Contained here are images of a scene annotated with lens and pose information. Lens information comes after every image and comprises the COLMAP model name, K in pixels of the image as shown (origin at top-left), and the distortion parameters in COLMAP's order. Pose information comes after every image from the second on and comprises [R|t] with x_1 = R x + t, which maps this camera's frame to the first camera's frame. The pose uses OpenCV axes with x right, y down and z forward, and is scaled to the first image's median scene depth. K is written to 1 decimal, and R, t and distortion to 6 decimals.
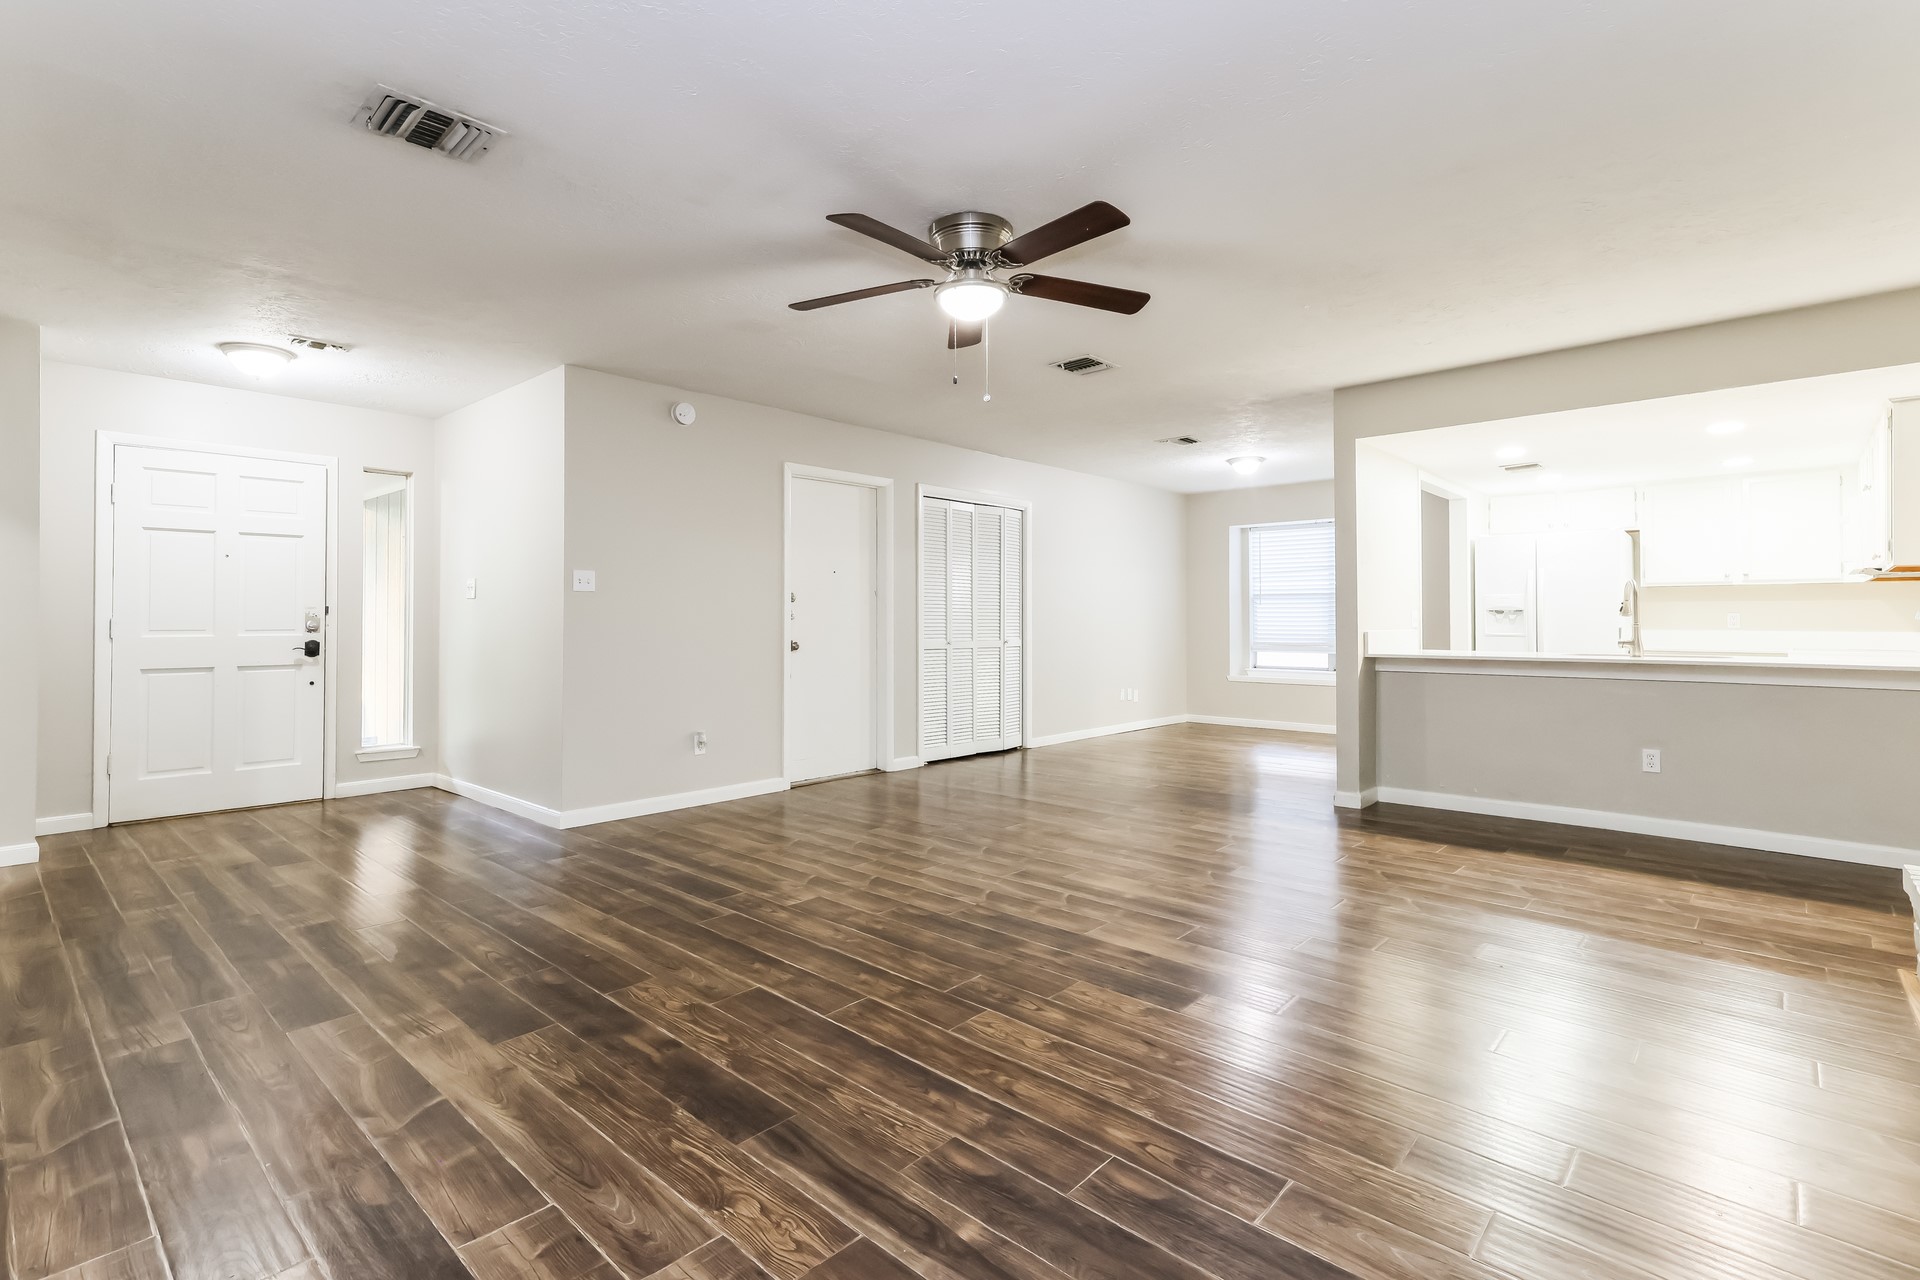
lens RADIAL K [[884.2, 0, 960.4], [0, 884.2, 607.4], [0, 0, 1]] dist [0.014307, 0.000068]
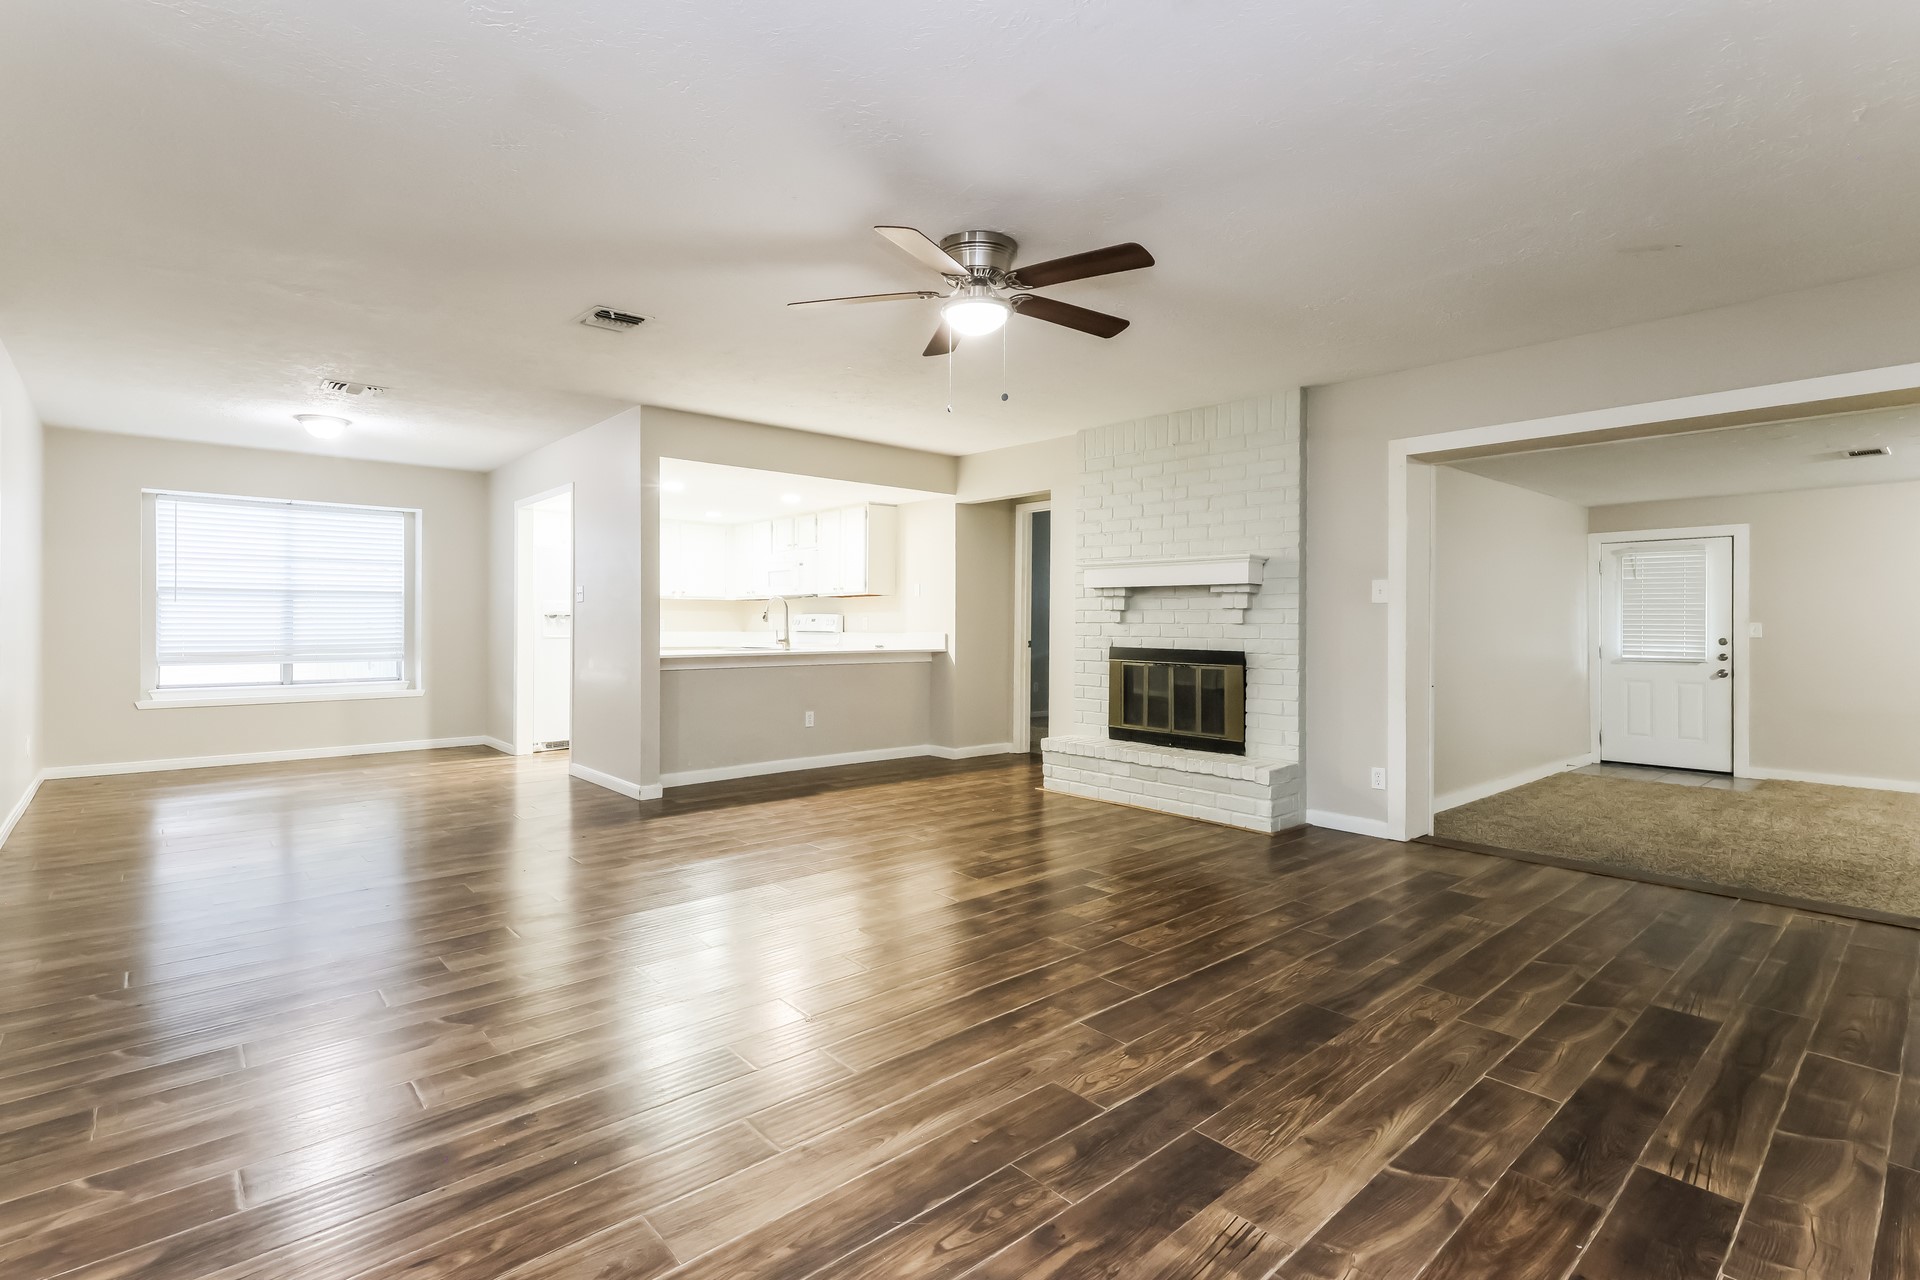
lens RADIAL K [[884.2, 0, 954.5], [0, 884.2, 631.2], [0, 0, 1]] dist [0.014307, 0.000068]
pose [[0.118600, -0.006621, 0.992920, -1.323802], [-0.018297, 0.999793, 0.008852, 0.014454], [-0.992774, -0.019217, 0.118454, 1.171056]]
